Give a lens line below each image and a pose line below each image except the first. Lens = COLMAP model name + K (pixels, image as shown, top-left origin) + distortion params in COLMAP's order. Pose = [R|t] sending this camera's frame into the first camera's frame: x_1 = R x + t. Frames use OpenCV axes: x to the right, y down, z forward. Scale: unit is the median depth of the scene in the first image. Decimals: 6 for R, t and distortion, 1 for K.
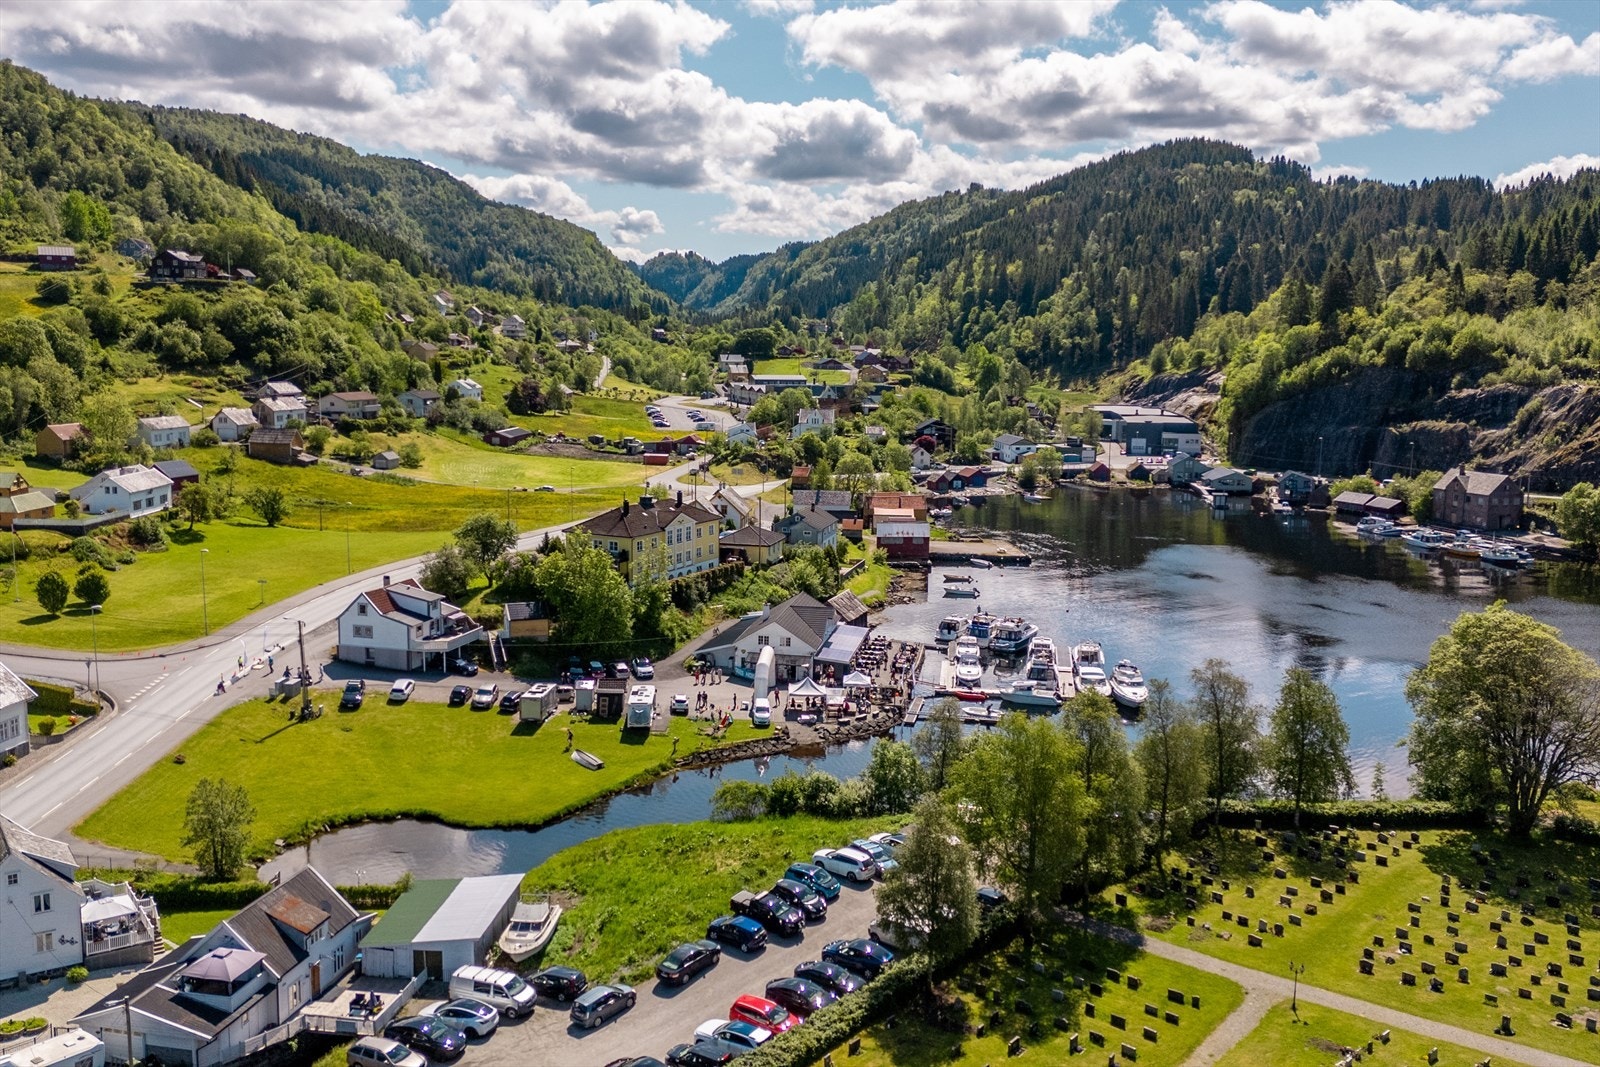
lens RADIAL K [[1367.2, 0, 800.0], [0, 1367.2, 533.5], [0, 0, 1]] dist [0.124996, -0.195318]
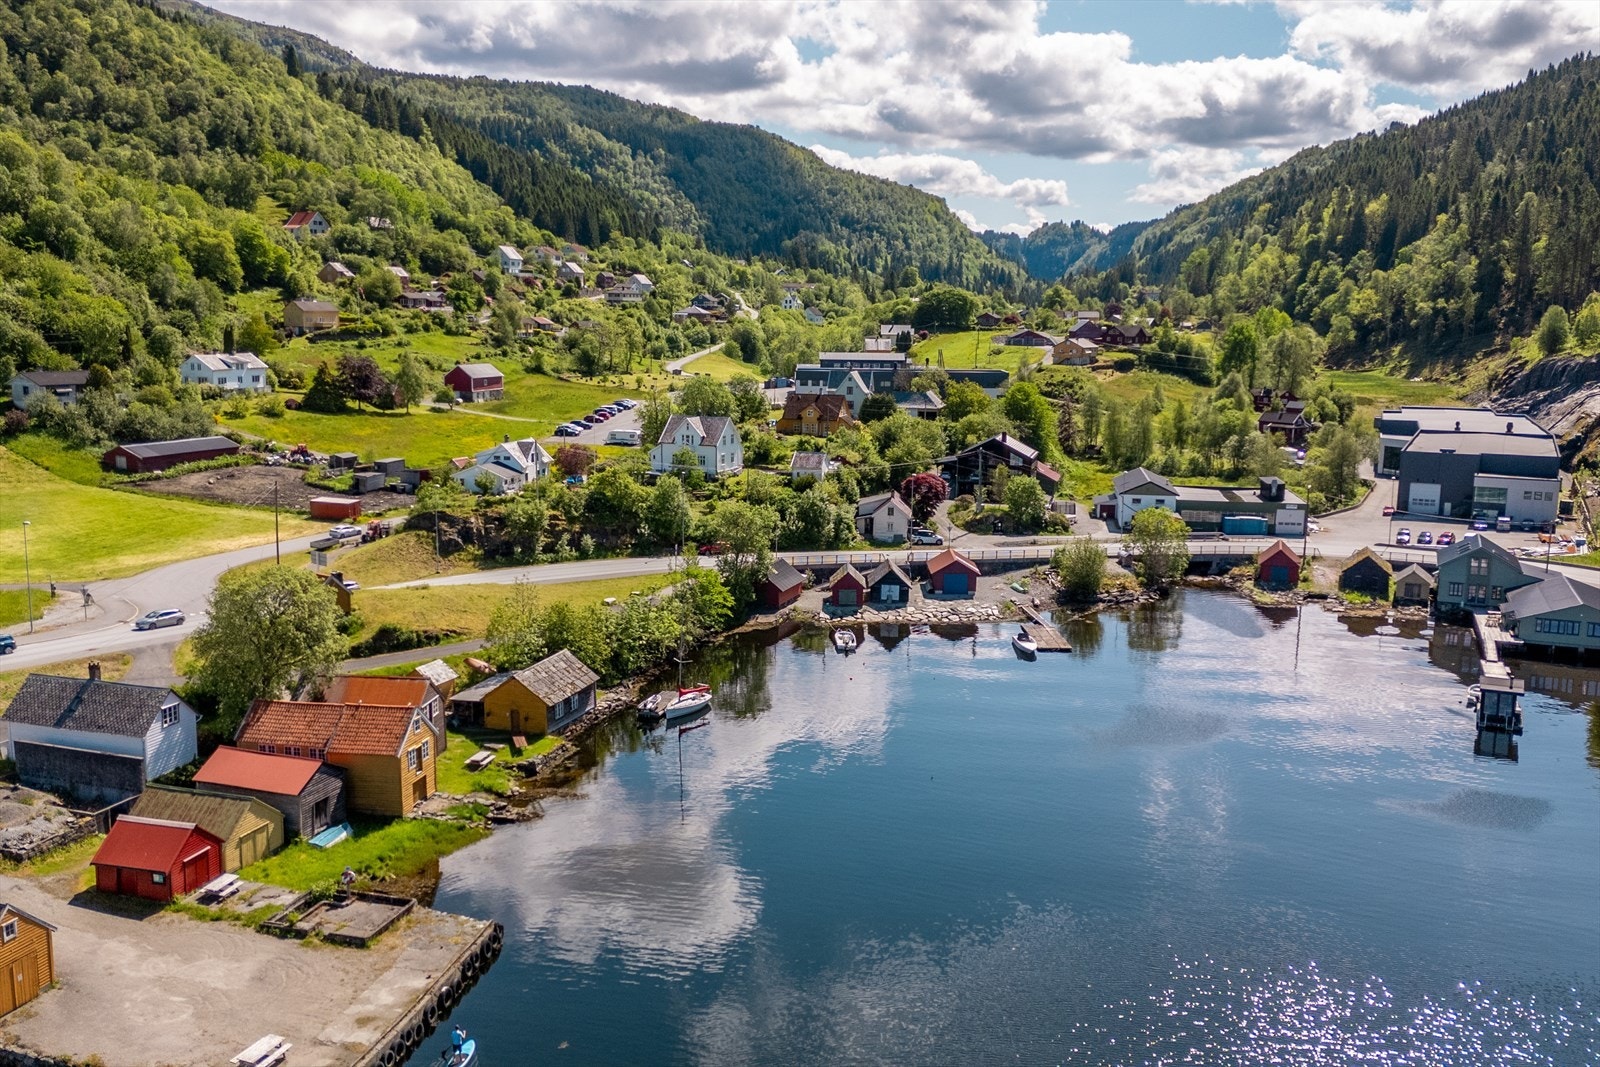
lens RADIAL K [[1367.2, 0, 800.0], [0, 1367.2, 533.5], [0, 0, 1]] dist [0.124996, -0.195318]
pose [[0.955435, 0.046126, -0.291576, 0.086043], [-0.041943, 0.998908, 0.020584, -0.025176], [0.292207, -0.007437, 0.956326, 0.218533]]
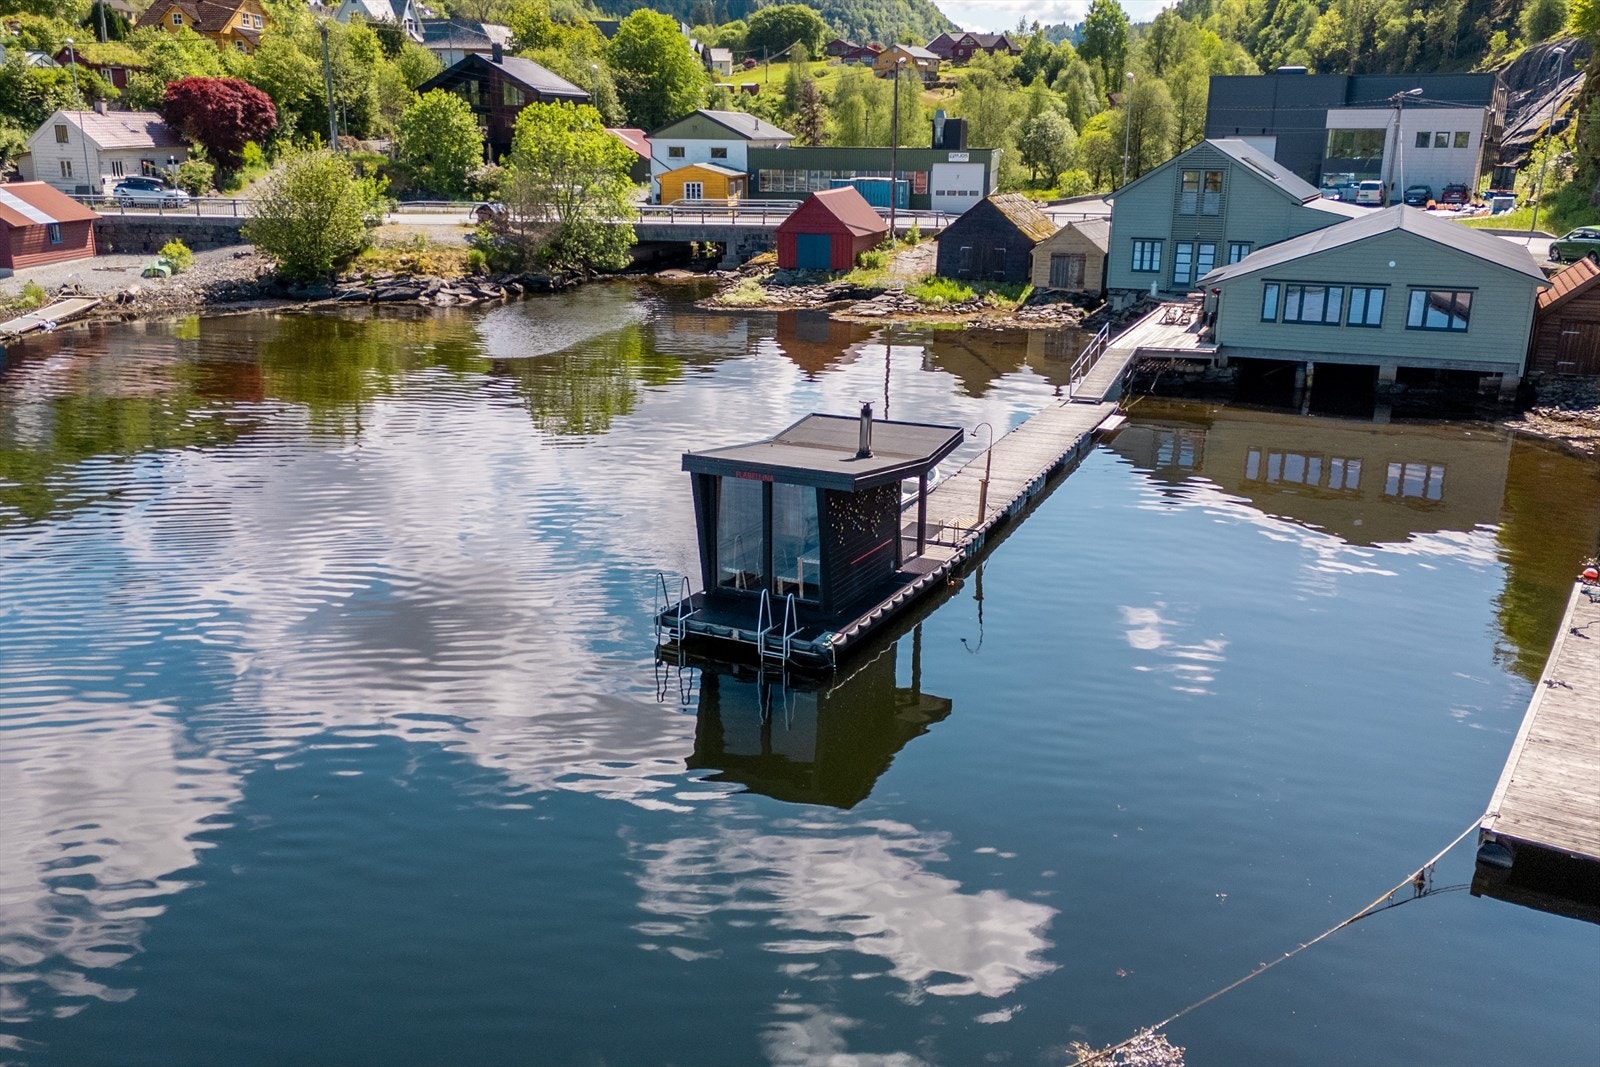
lens RADIAL K [[1363.5, 0, 800.0], [0, 1363.5, 533.5], [0, 0, 1]] dist [0.136197, -0.148204]
pose [[0.953053, 0.084606, -0.290745, 0.120870], [-0.045219, 0.989172, 0.139619, -0.012309], [0.299410, -0.119917, 0.946559, 0.339771]]
